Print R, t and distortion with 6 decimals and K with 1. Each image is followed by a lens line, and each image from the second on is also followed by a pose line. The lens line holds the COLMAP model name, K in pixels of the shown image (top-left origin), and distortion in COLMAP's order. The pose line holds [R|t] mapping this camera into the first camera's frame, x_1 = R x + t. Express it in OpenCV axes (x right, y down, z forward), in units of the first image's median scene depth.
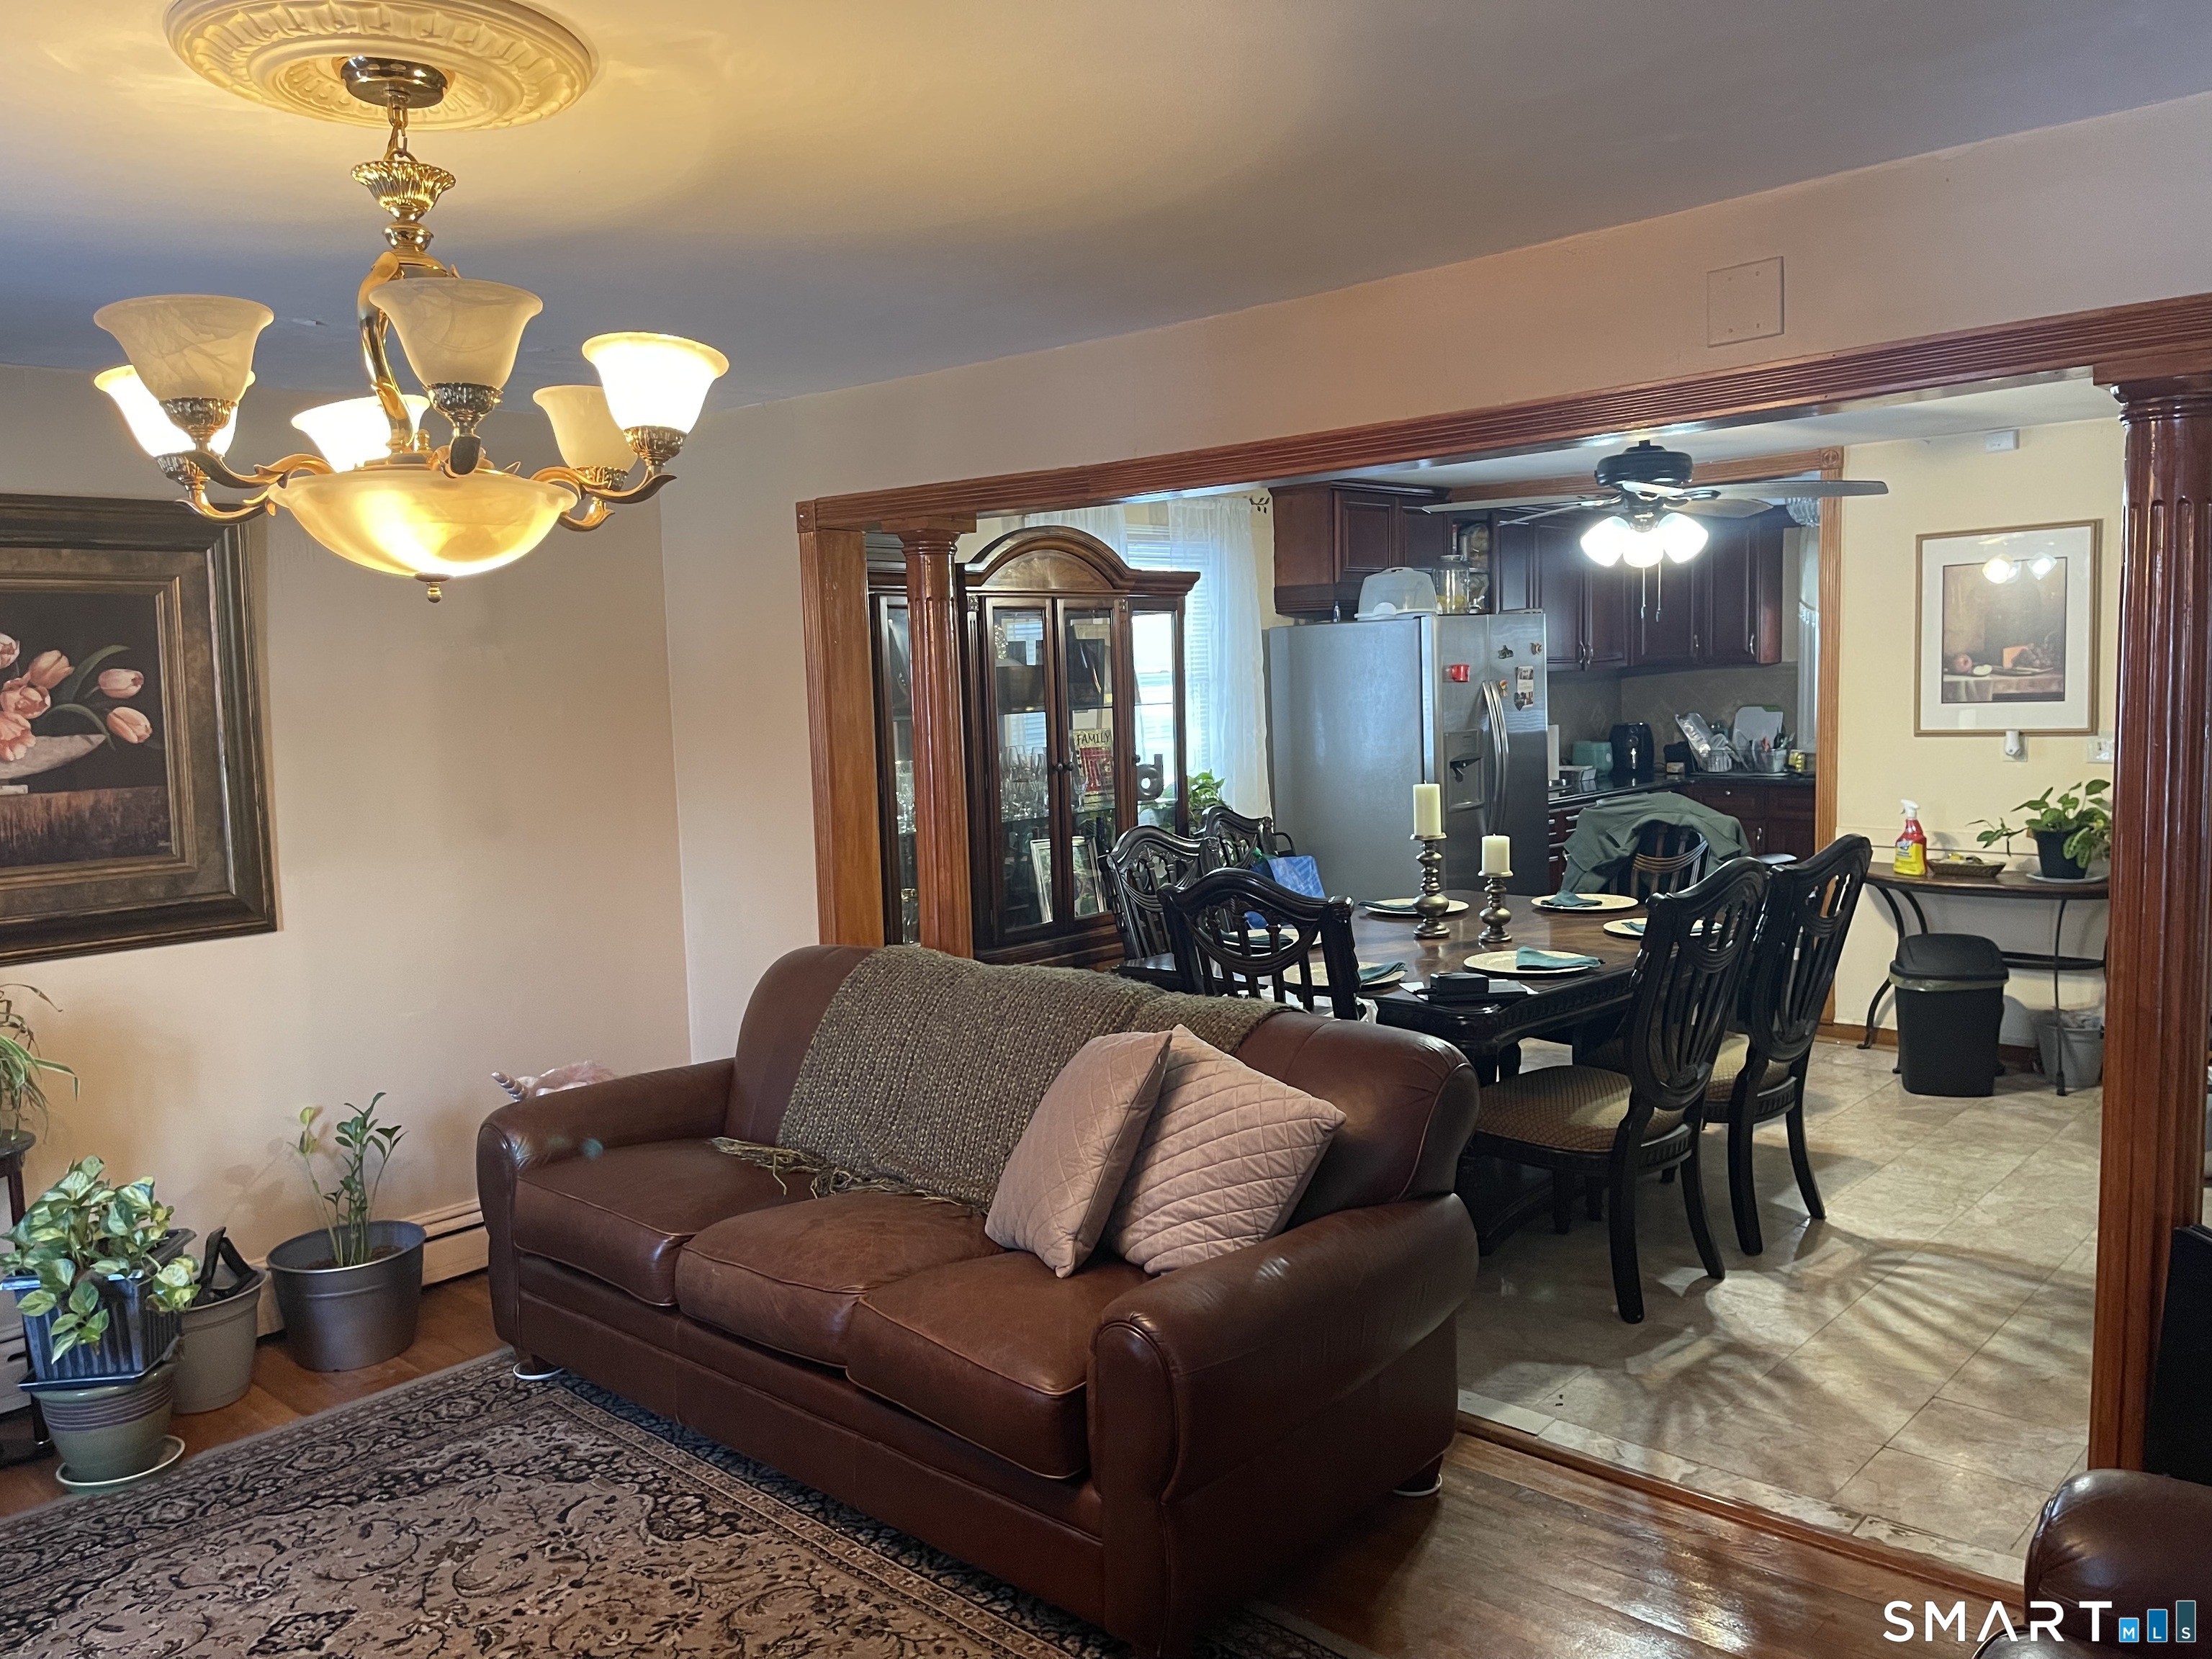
lens RADIAL K [[1654.7, 0, 1095.6], [0, 1654.7, 831.7], [0, 0, 1]] dist [0.051508, -0.067954]
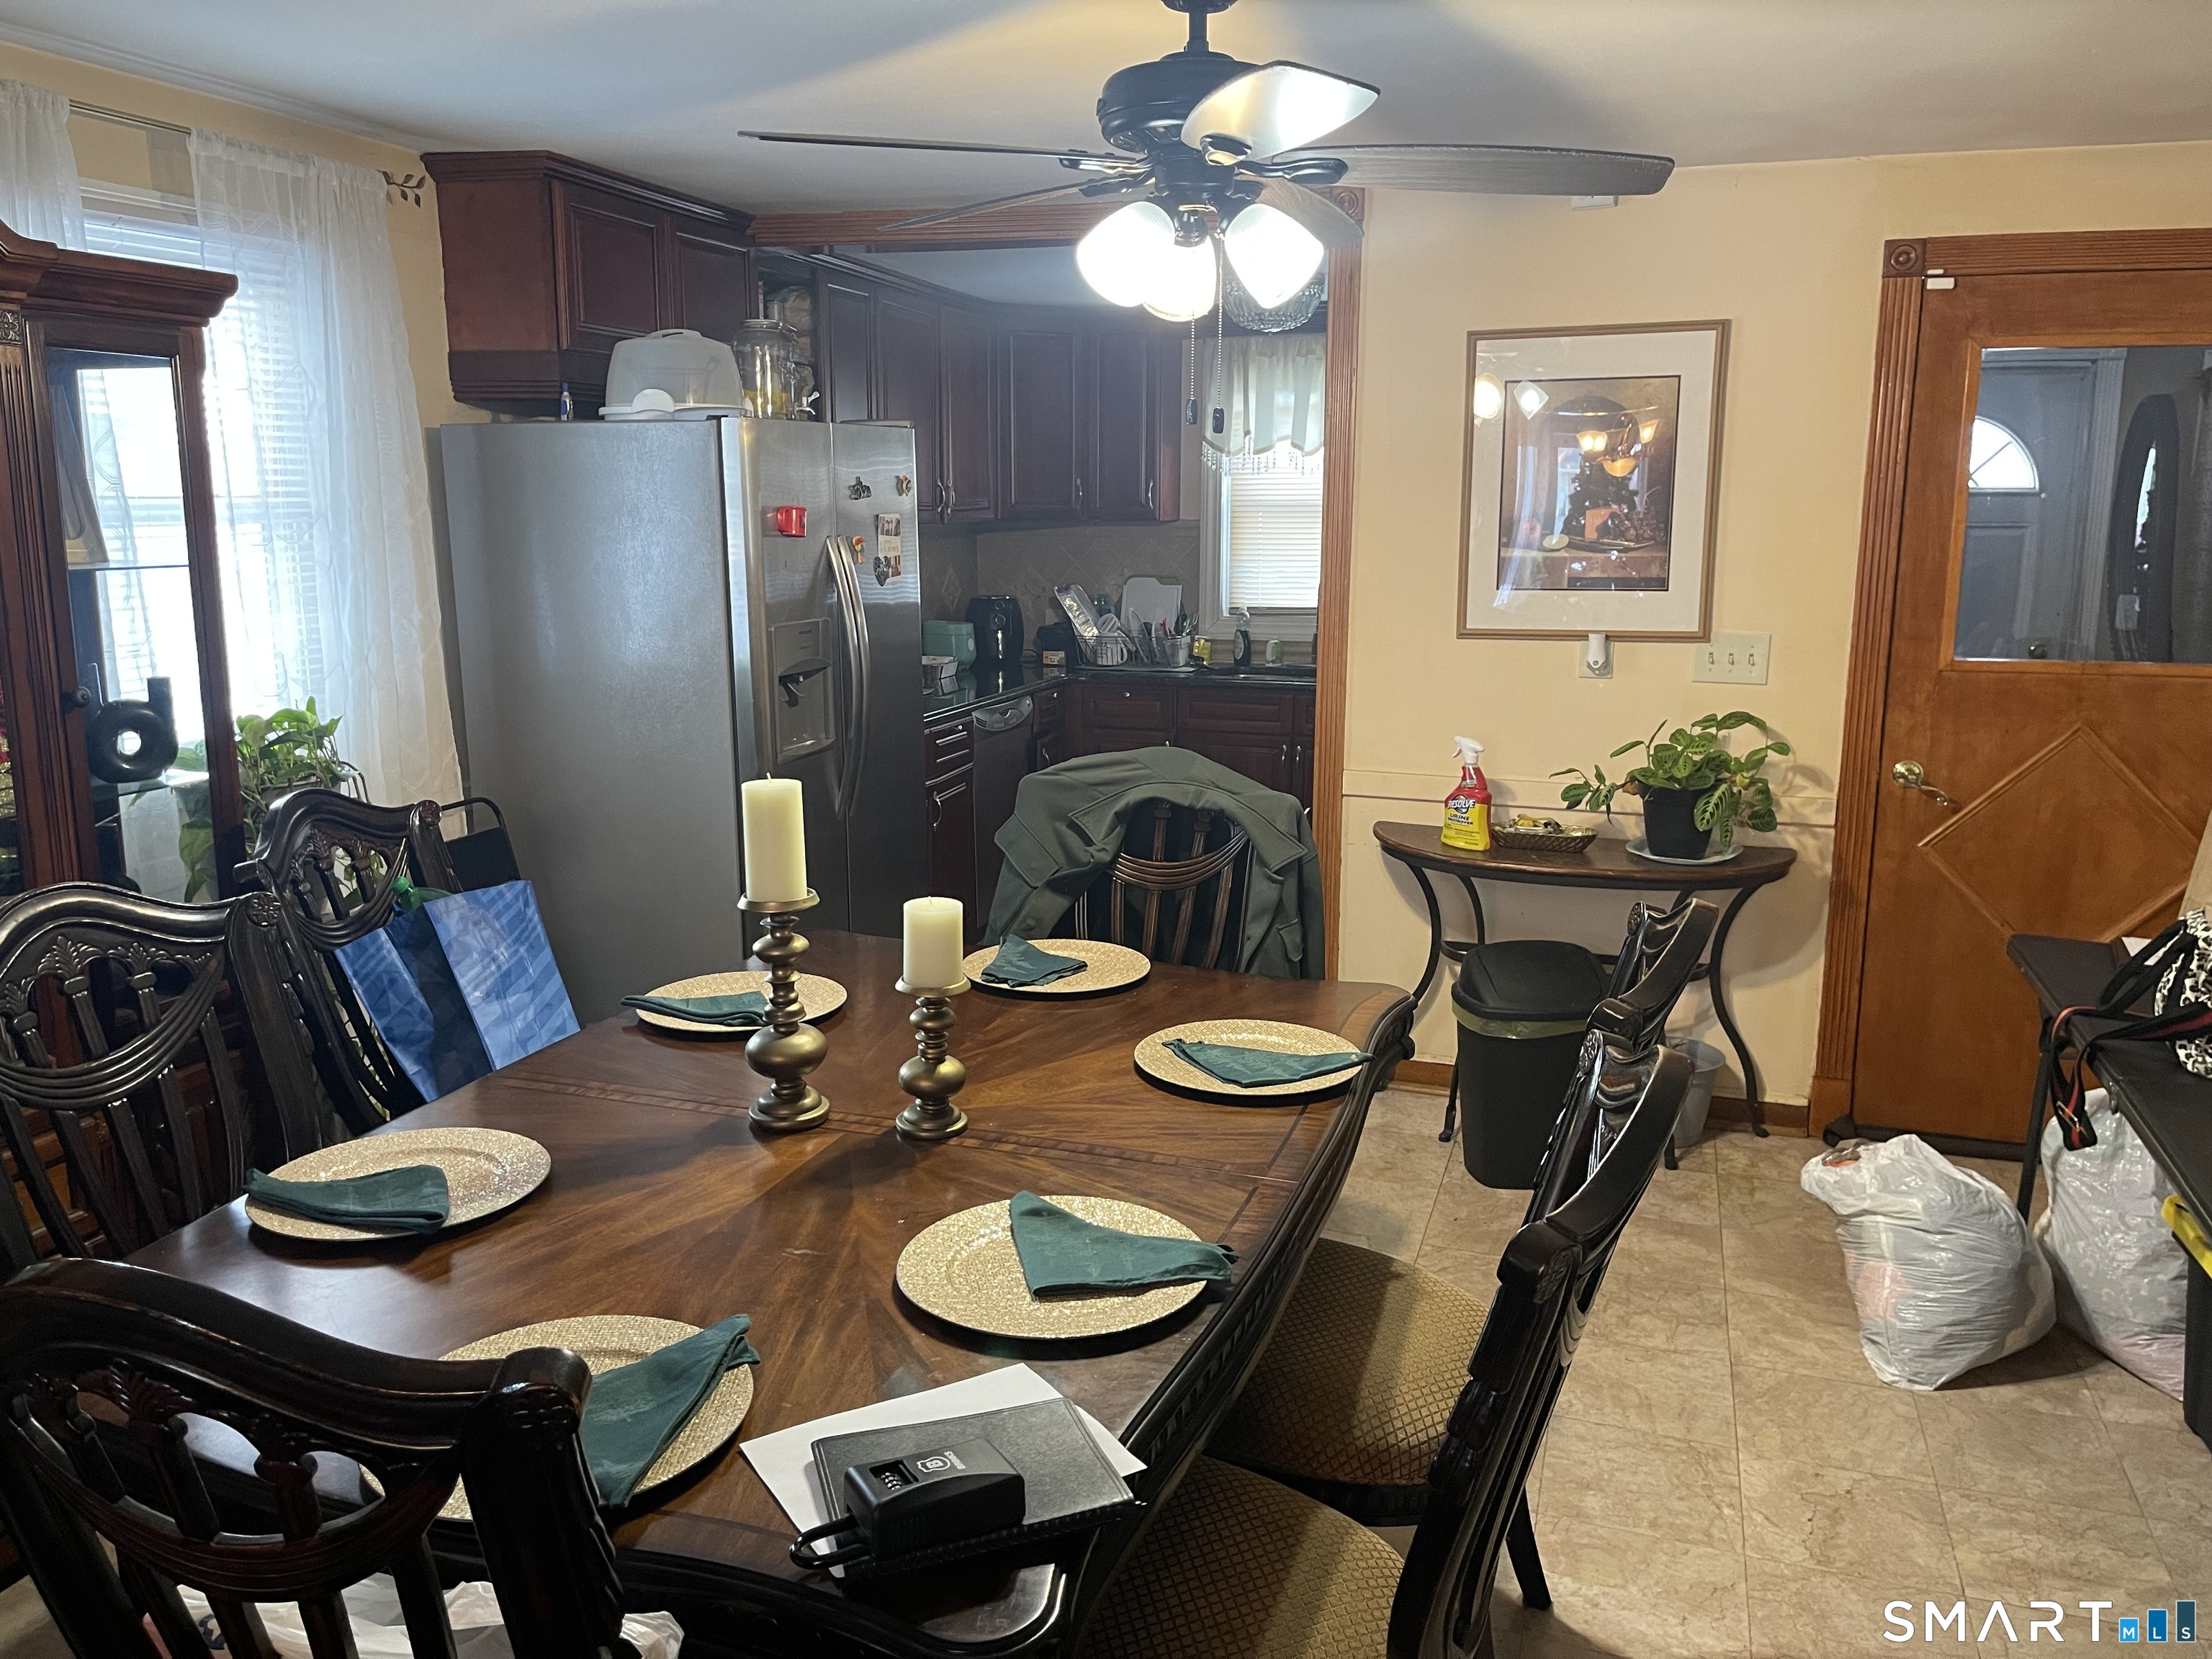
lens RADIAL K [[1732.8, 0, 1106.0], [0, 1732.8, 829.5], [0, 0, 1]] dist [0.047333, -0.001929]
pose [[0.911210, -0.042070, 0.409788, 0.077559], [0.008386, 0.996460, 0.083652, -0.044345], [-0.411857, -0.072788, 0.908337, 0.459139]]
